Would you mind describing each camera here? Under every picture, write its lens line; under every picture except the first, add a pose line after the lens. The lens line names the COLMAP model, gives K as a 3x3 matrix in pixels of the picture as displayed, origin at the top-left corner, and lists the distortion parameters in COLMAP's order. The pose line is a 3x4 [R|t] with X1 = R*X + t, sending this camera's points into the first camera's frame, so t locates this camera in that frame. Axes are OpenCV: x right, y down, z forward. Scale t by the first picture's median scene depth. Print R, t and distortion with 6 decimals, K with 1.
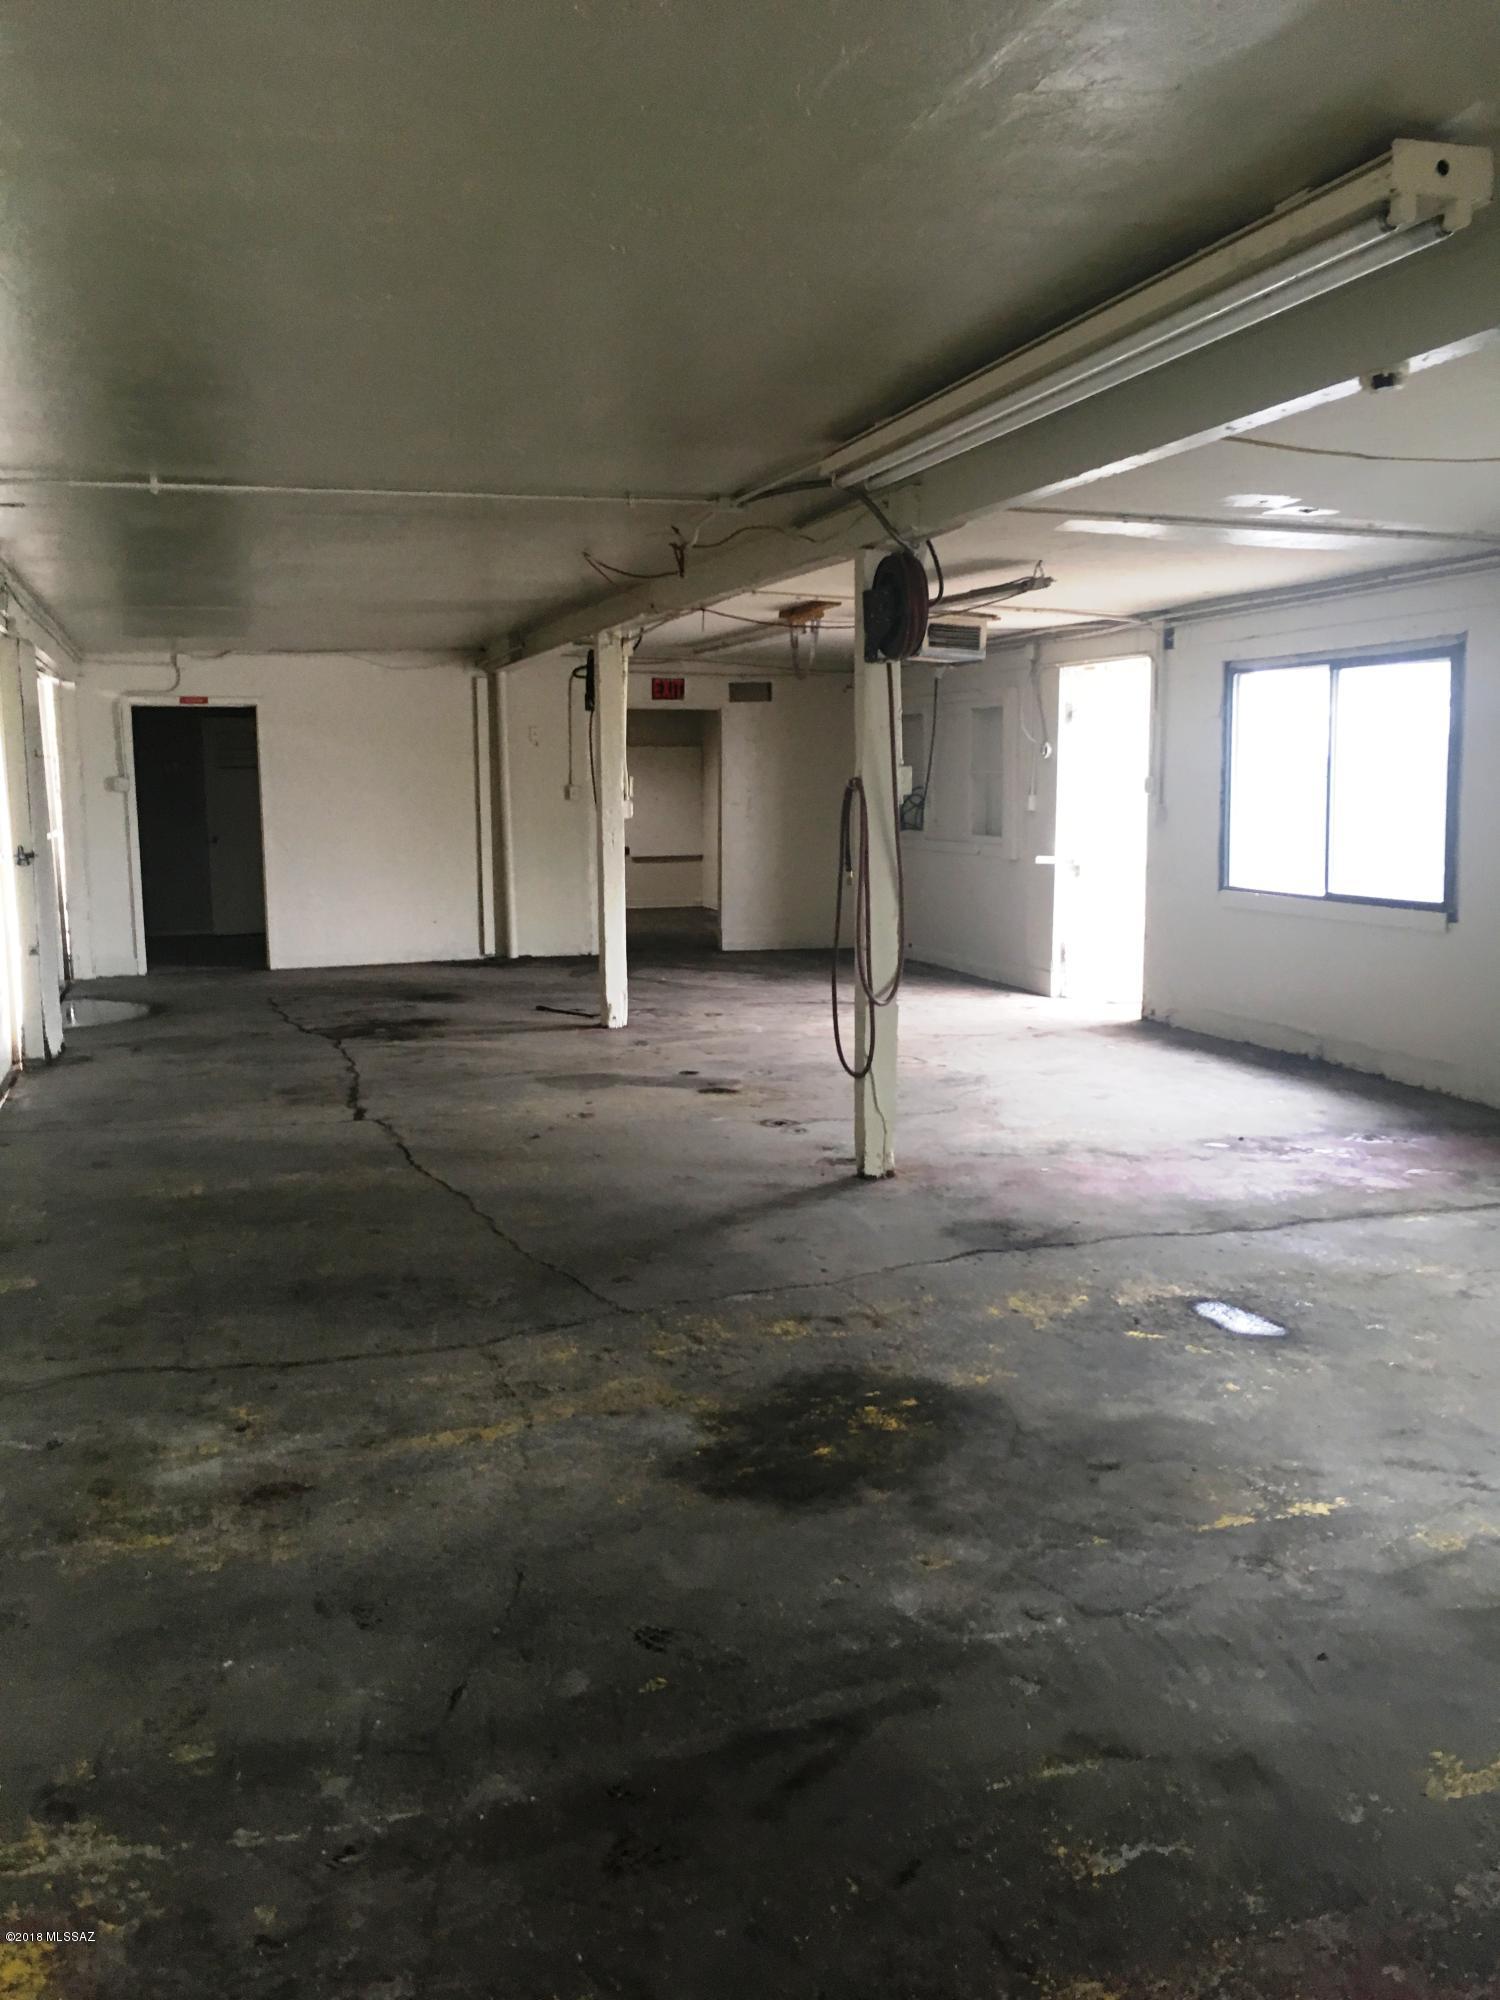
lens RADIAL K [[1702.9, 0, 748.6], [0, 1702.9, 999.8], [0, 0, 1]] dist [0.008090, 0.003395]
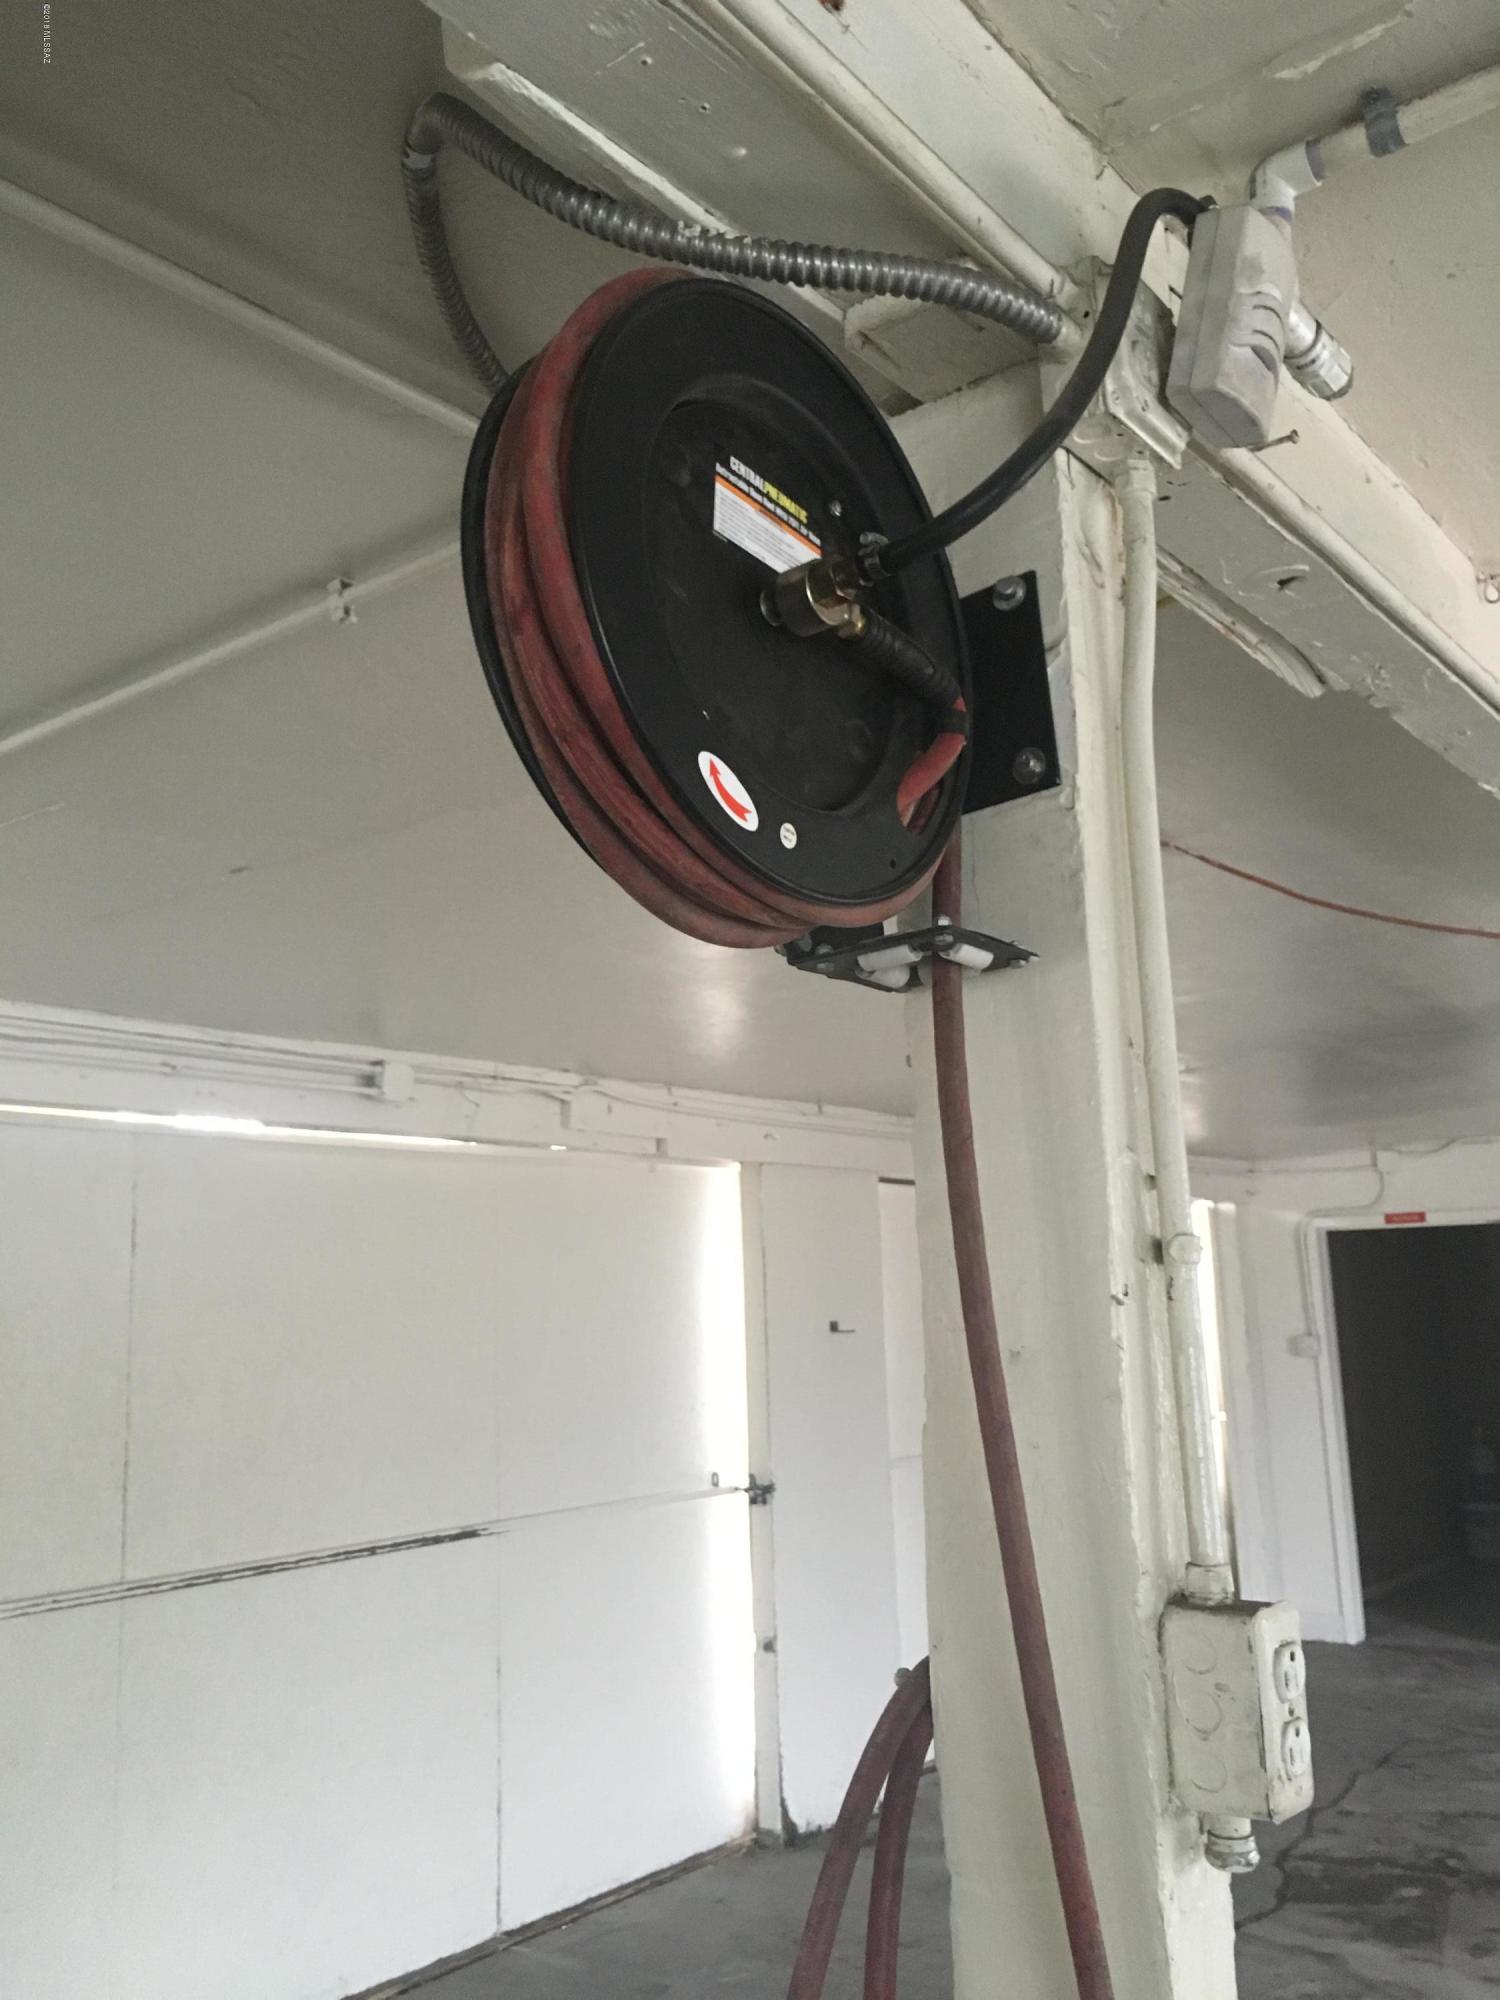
lens RADIAL K [[1702.9, 0, 748.1], [0, 1702.9, 998.3], [0, 0, 1]] dist [0.008090, 0.003395]
pose [[0.547695, -0.159586, -0.821318, 0.092927], [-0.089503, 0.964833, -0.247156, -0.072148], [0.831877, 0.208876, 0.514151, 0.433038]]
